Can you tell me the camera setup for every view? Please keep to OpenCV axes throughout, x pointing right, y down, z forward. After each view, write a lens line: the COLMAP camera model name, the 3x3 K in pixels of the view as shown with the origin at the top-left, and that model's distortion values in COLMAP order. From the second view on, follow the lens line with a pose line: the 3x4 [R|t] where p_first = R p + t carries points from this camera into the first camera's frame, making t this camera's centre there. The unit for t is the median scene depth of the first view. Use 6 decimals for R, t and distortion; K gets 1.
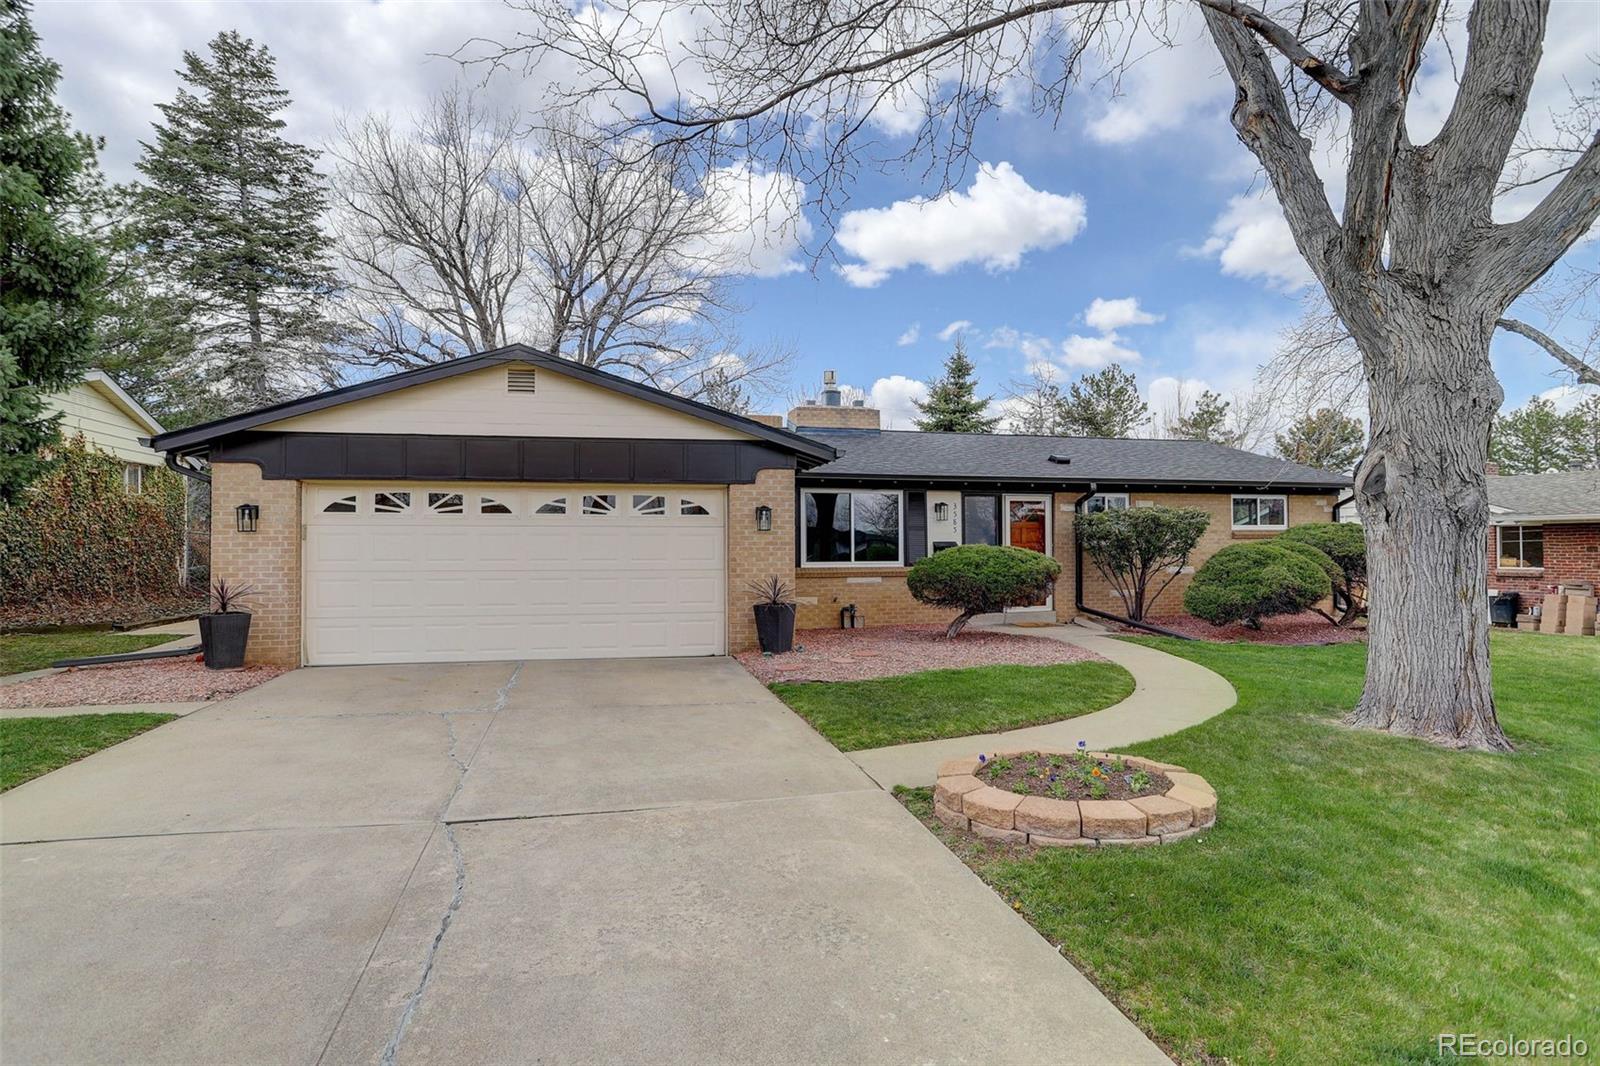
lens RADIAL K [[794.3, 0, 768.0], [0, 794.3, 536.8], [0, 0, 1]] dist [-0.064694, 0.029958]
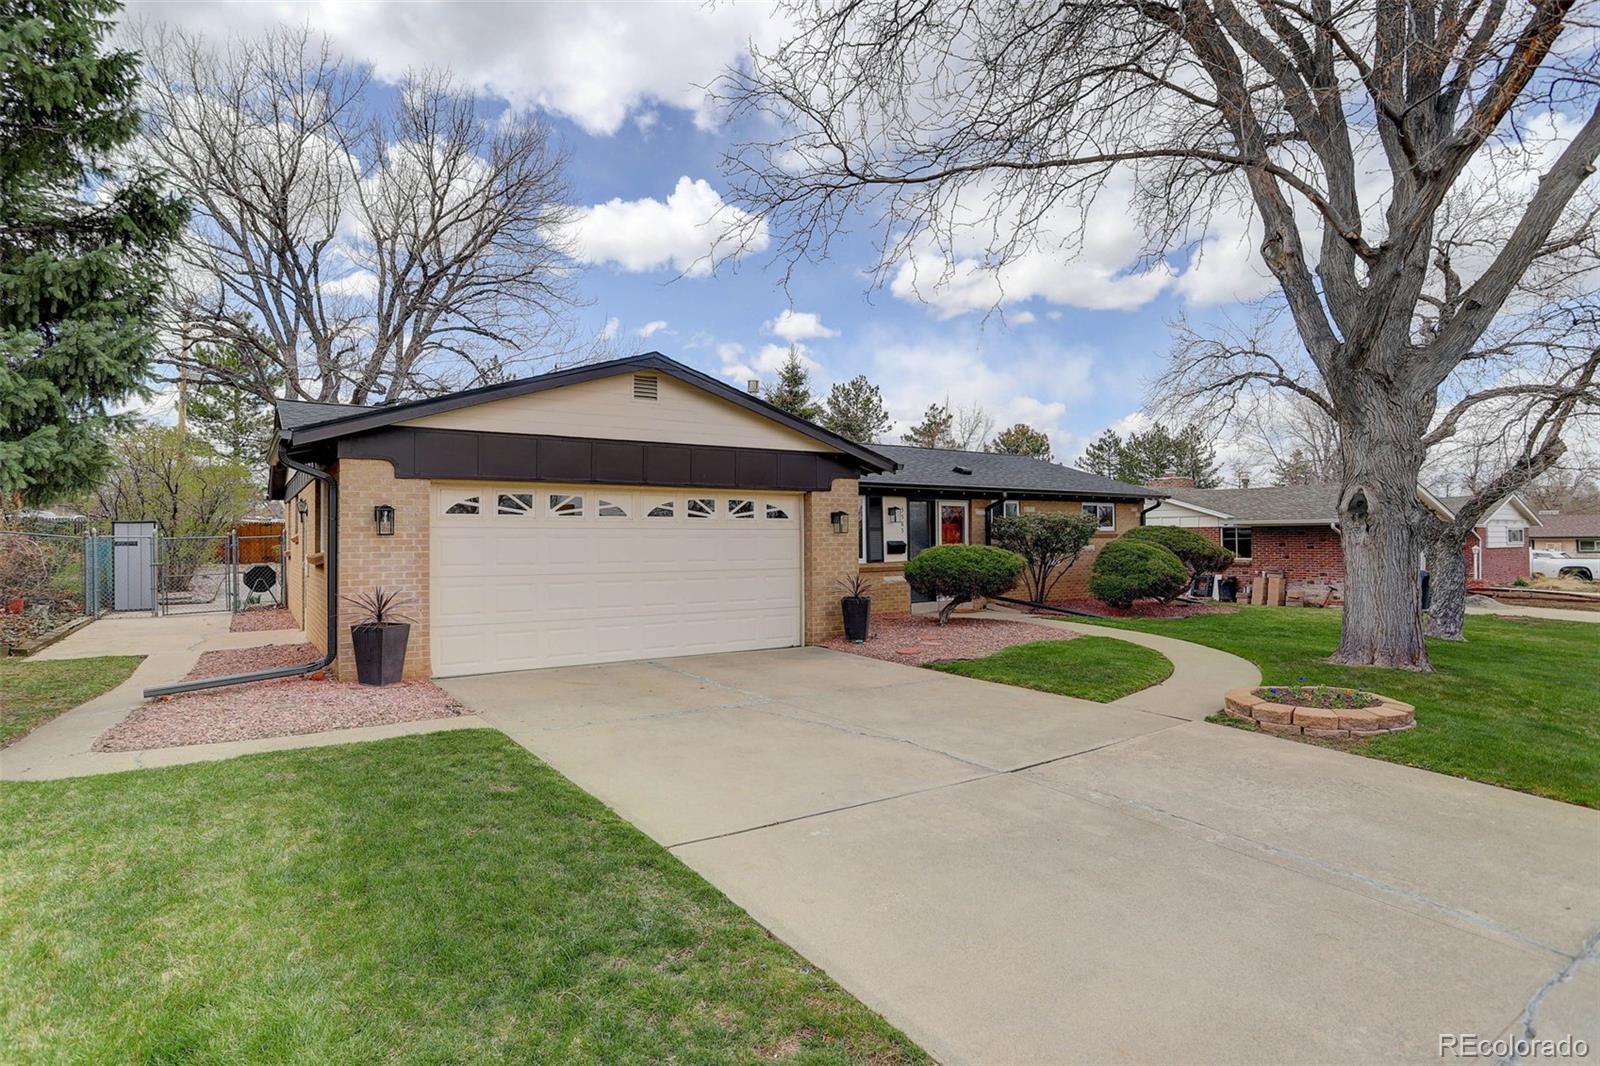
lens RADIAL K [[808.0, 0, 756.2], [0, 808.0, 532.8], [0, 0, 1]] dist [-0.080401, 0.046327]
pose [[0.937363, 0.000939, 0.348353, -0.505985], [-0.001576, 0.999998, 0.001547, -0.009843], [-0.348351, -0.001999, 0.937362, -0.028940]]
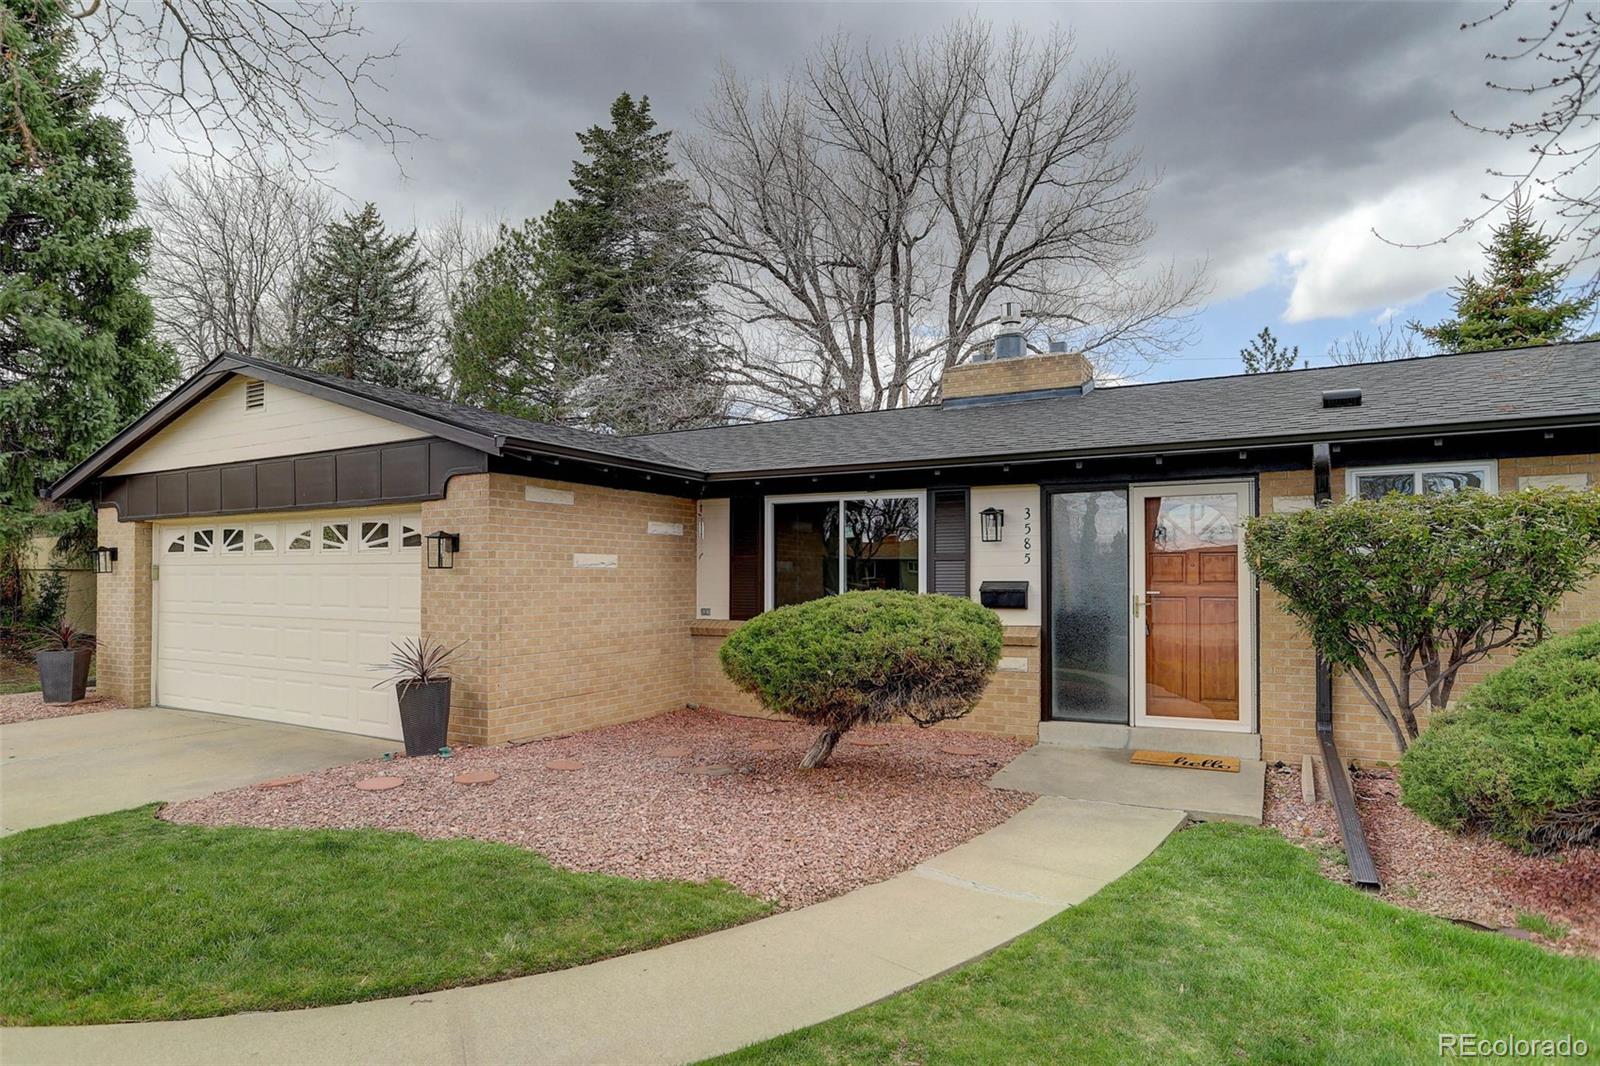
lens RADIAL K [[887.4, 0, 787.3], [0, 887.4, 547.9], [0, 0, 1]] dist [-0.038997, 0.001264]
pose [[0.751031, -0.018193, -0.660016, 0.689905], [0.009132, 0.999811, -0.017168, -0.009755], [0.660203, 0.006867, 0.751056, 0.624221]]
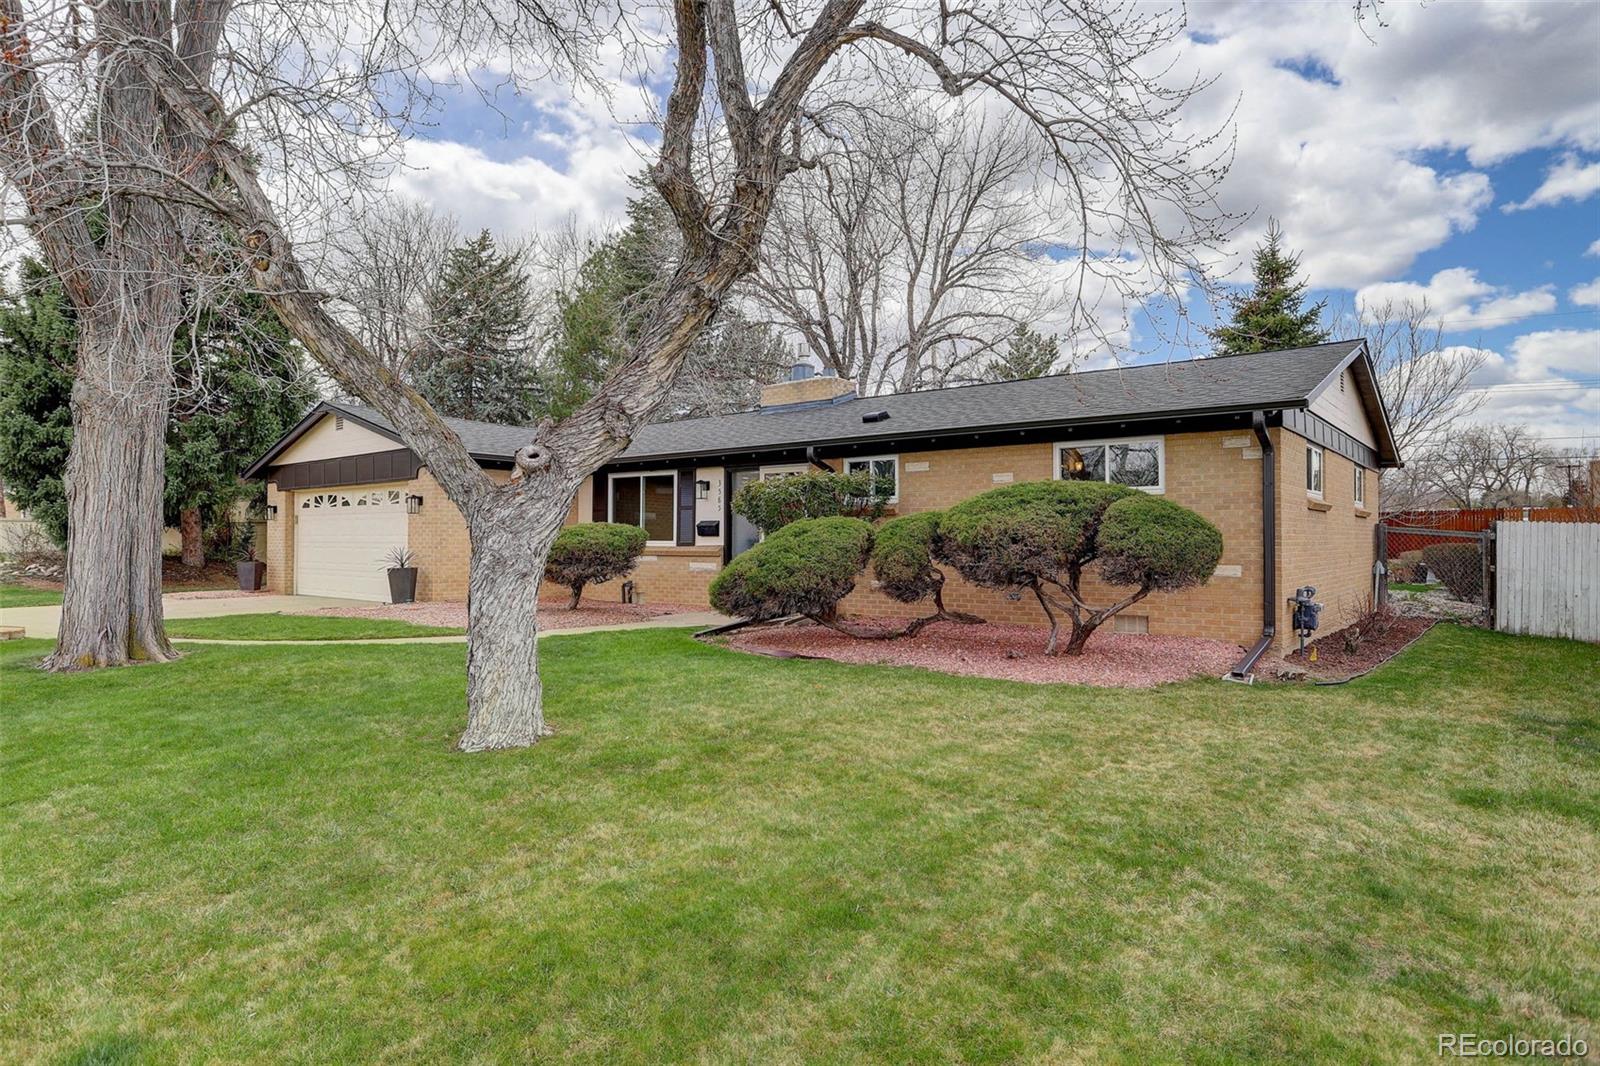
lens RADIAL K [[889.6, 0, 800.0], [0, 889.6, 533.0], [0, 0, 1]] dist [-0.059329, 0.000558]
pose [[0.641951, -0.001800, -0.766744, 1.517049], [0.008576, 0.999952, 0.004832, 0.022504], [0.766698, -0.009677, 0.641935, 0.540707]]
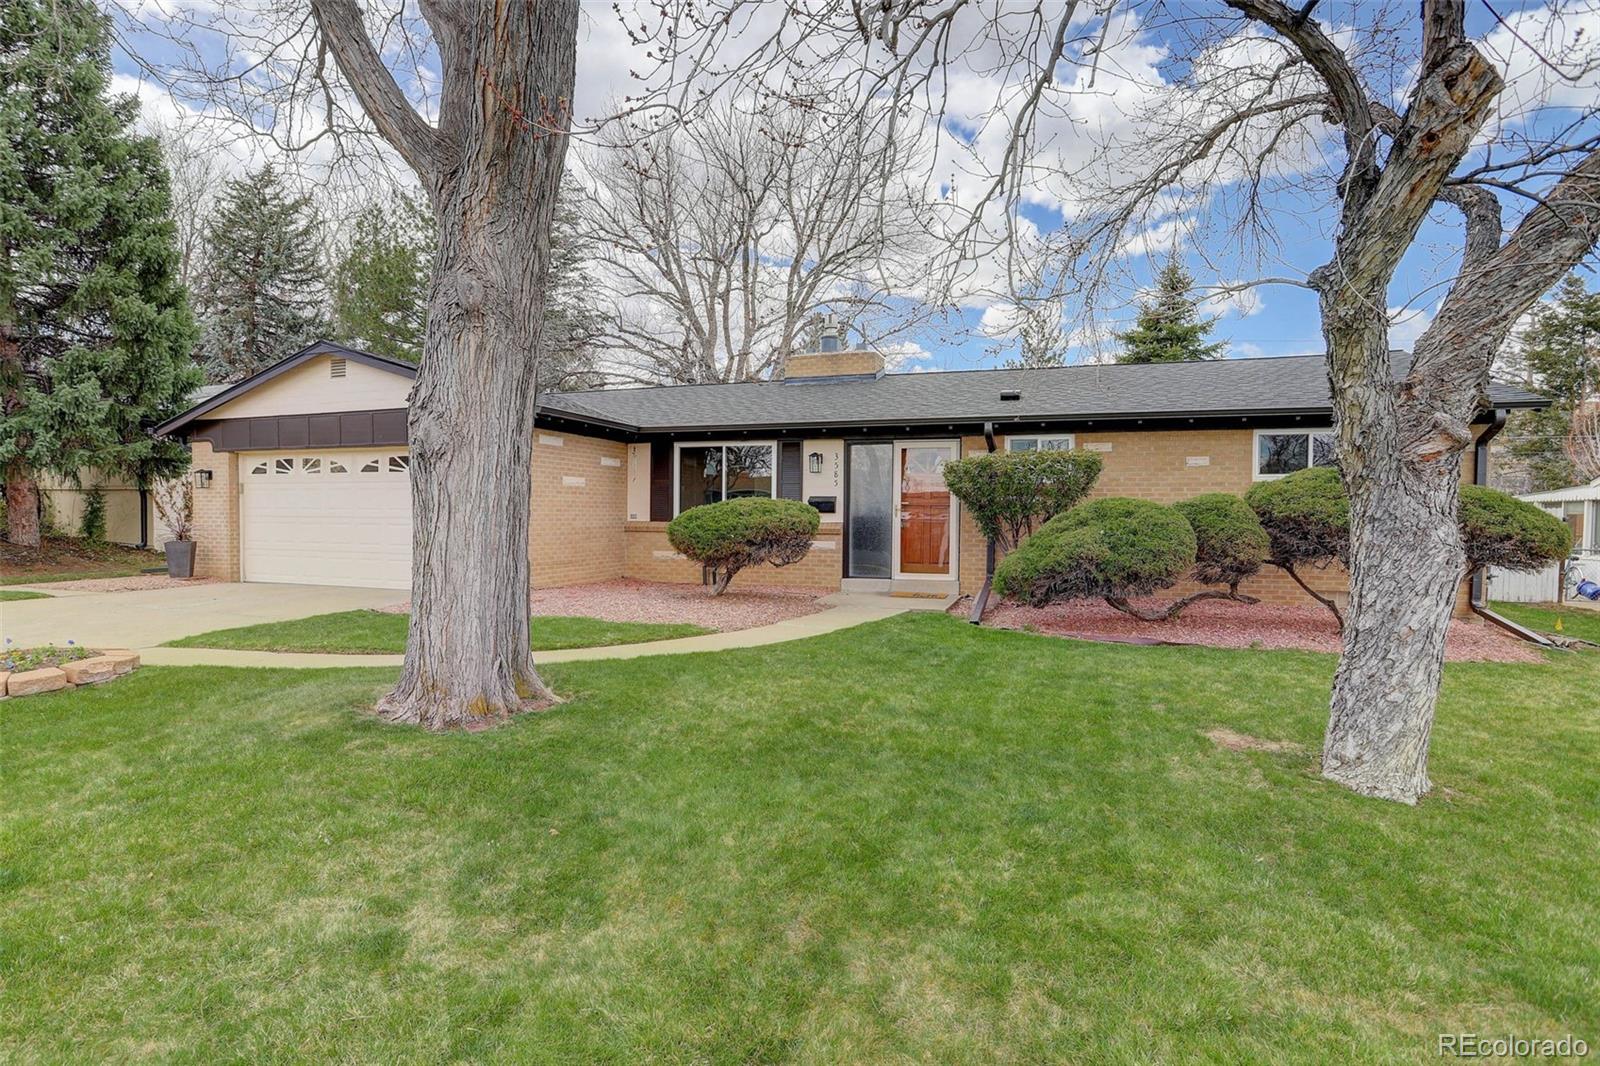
lens RADIAL K [[808.0, 0, 756.2], [0, 808.0, 532.8], [0, 0, 1]] dist [-0.080401, 0.046327]
pose [[0.841490, 0.024135, -0.539733, 0.891397], [-0.001639, 0.999111, 0.042122, 0.012286], [0.540270, -0.034560, 0.840782, 0.259911]]
